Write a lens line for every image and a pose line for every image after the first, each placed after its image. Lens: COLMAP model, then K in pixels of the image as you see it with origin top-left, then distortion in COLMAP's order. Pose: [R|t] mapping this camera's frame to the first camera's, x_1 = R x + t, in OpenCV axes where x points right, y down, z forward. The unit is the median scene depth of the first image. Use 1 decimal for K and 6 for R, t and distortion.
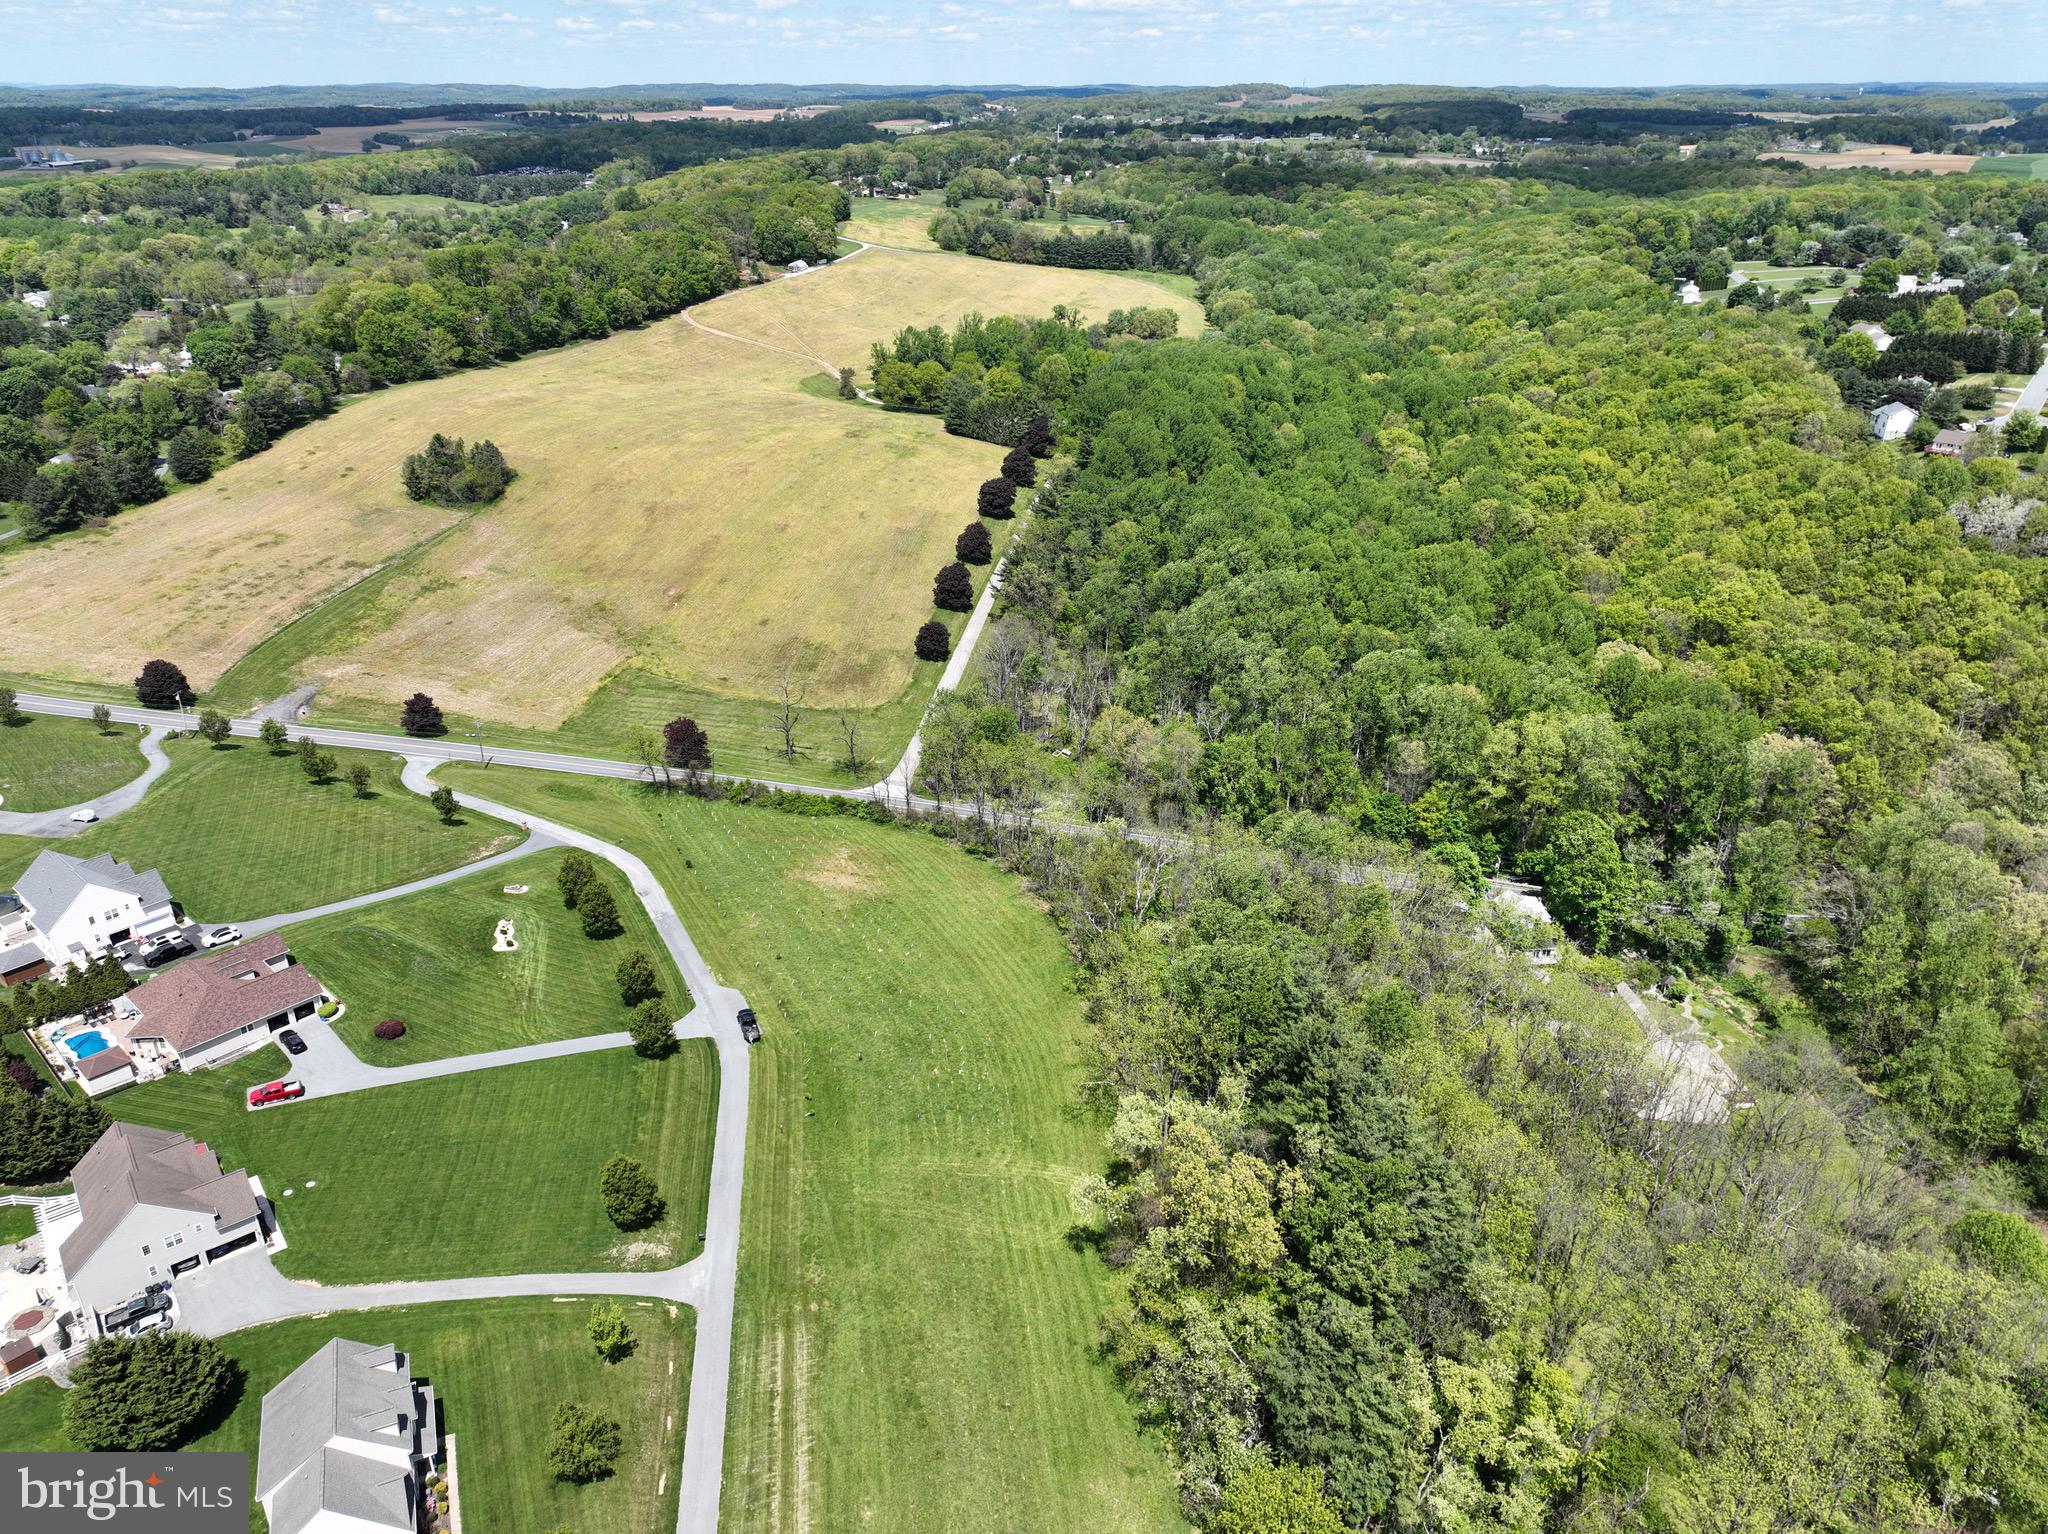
lens RADIAL K [[1435.9, 0, 1024.4], [0, 1435.9, 761.6], [0, 0, 1]] dist [0.002939, 0.007925]
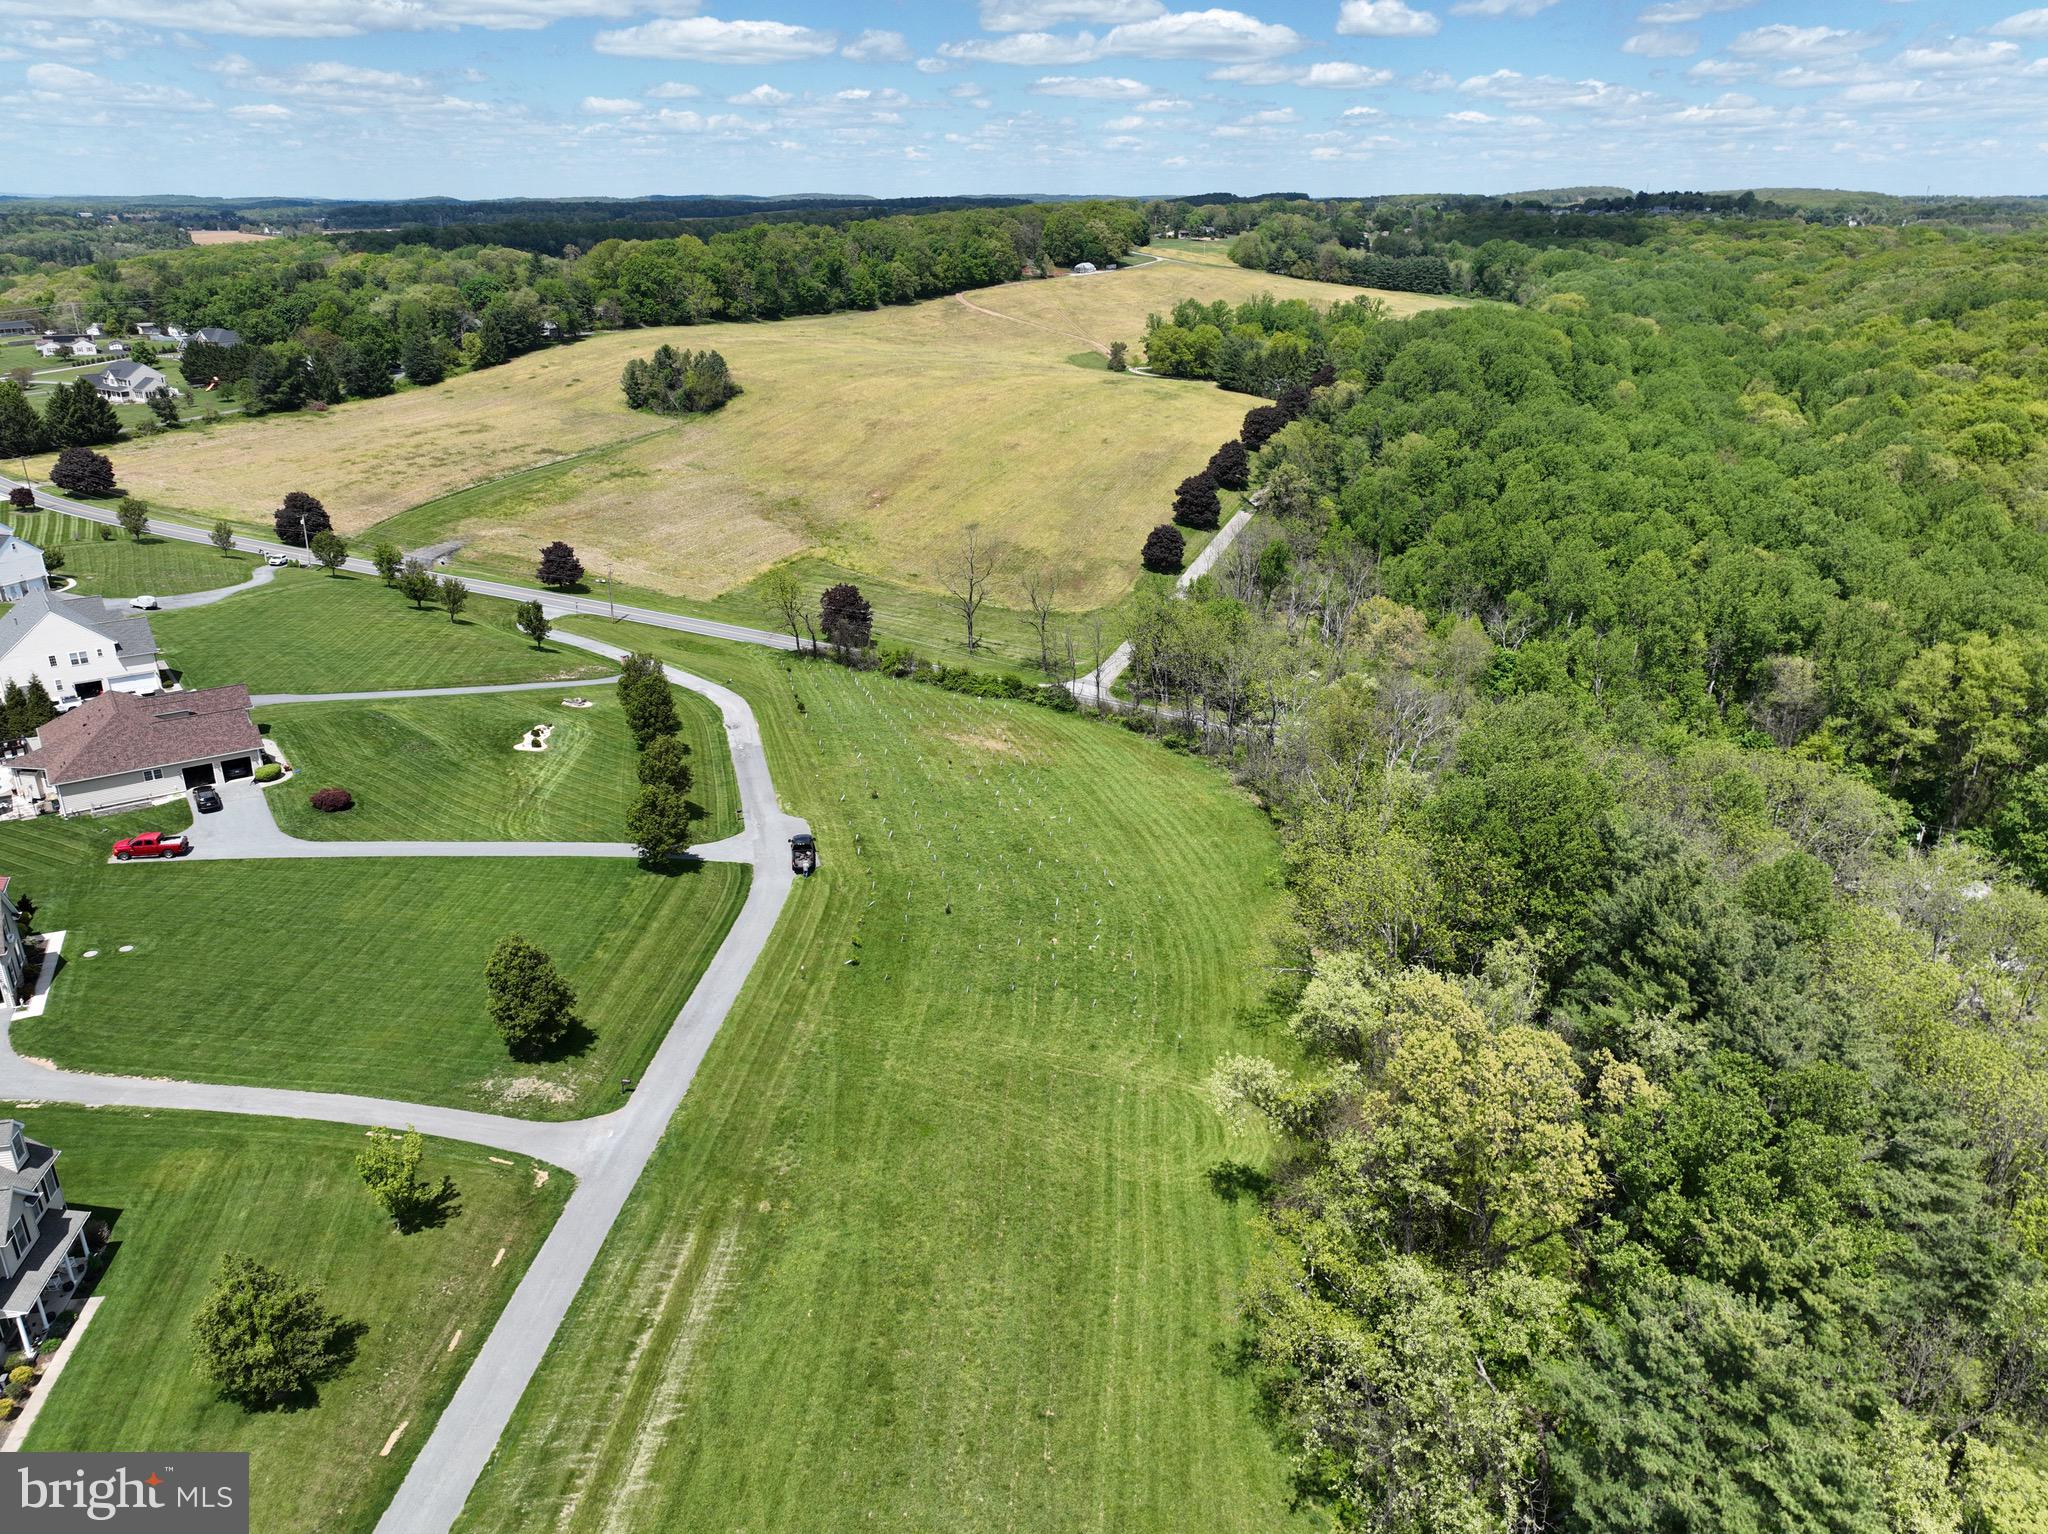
lens RADIAL K [[1434.8, 0, 1026.5], [0, 1434.8, 766.4], [0, 0, 1]] dist [-0.001050, 0.017247]
pose [[0.978591, 0.079965, -0.189644, 0.042538], [-0.092481, 0.994019, -0.058082, 0.158682], [0.183865, 0.074377, 0.980133, 0.300717]]
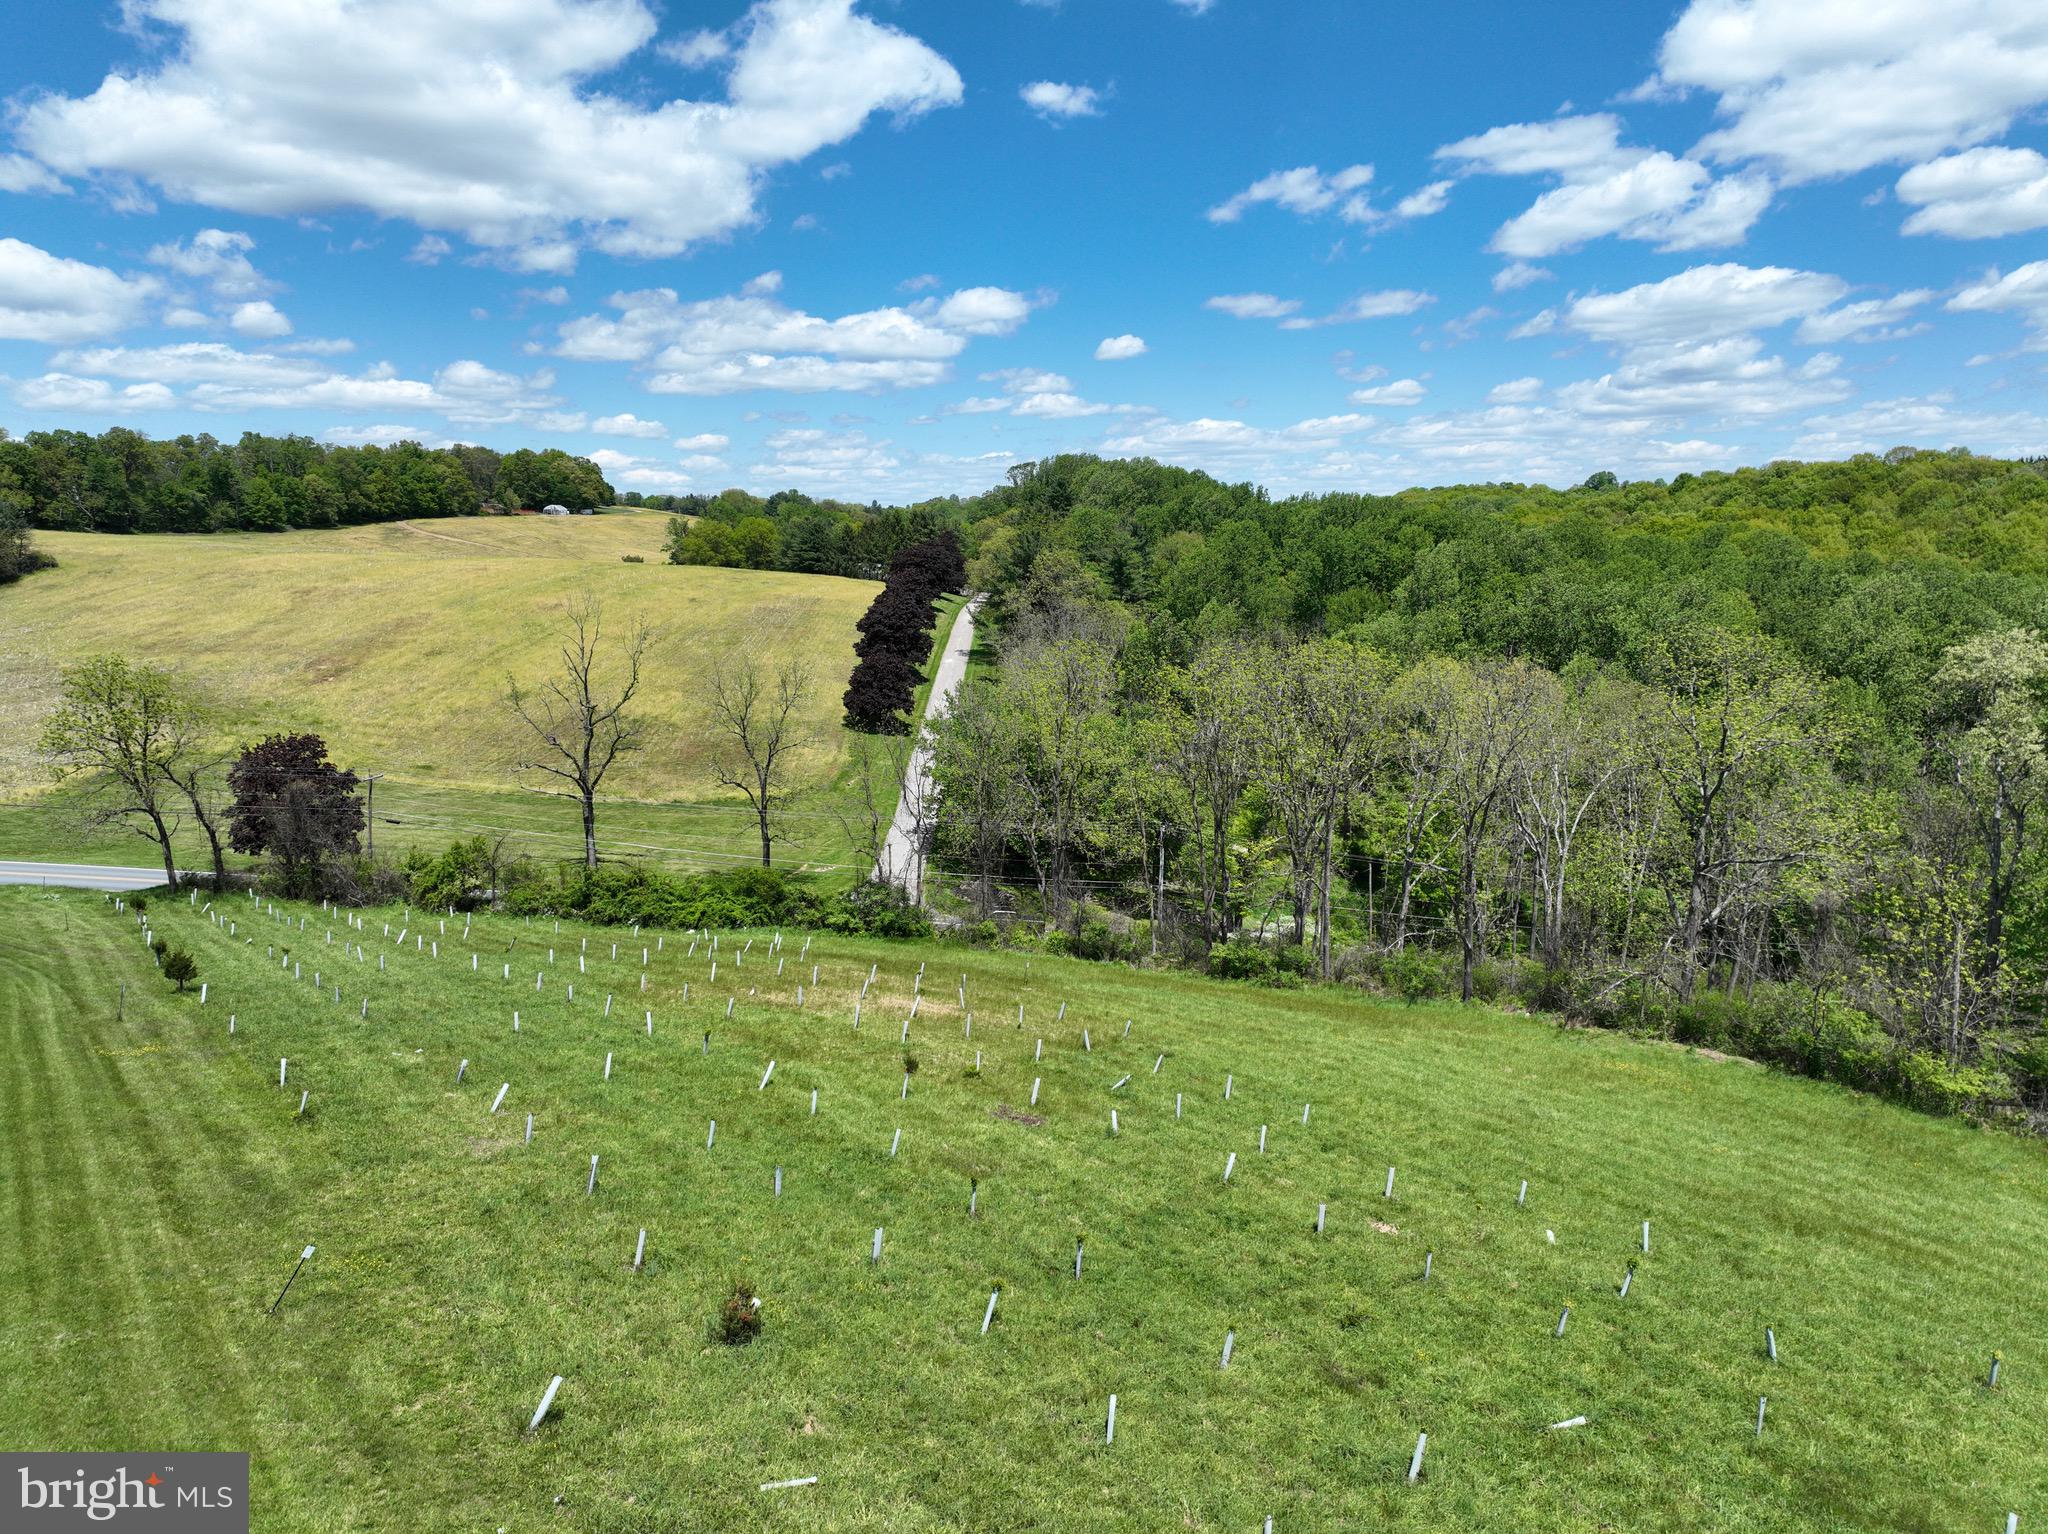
lens RADIAL K [[1430.2, 0, 1024.9], [0, 1430.2, 760.1], [0, 0, 1]] dist [0.000663, 0.017752]
pose [[0.983547, -0.034882, 0.177254, -0.169645], [0.084444, 0.956162, -0.280400, 0.129149], [-0.159703, 0.290755, 0.943375, 0.889080]]
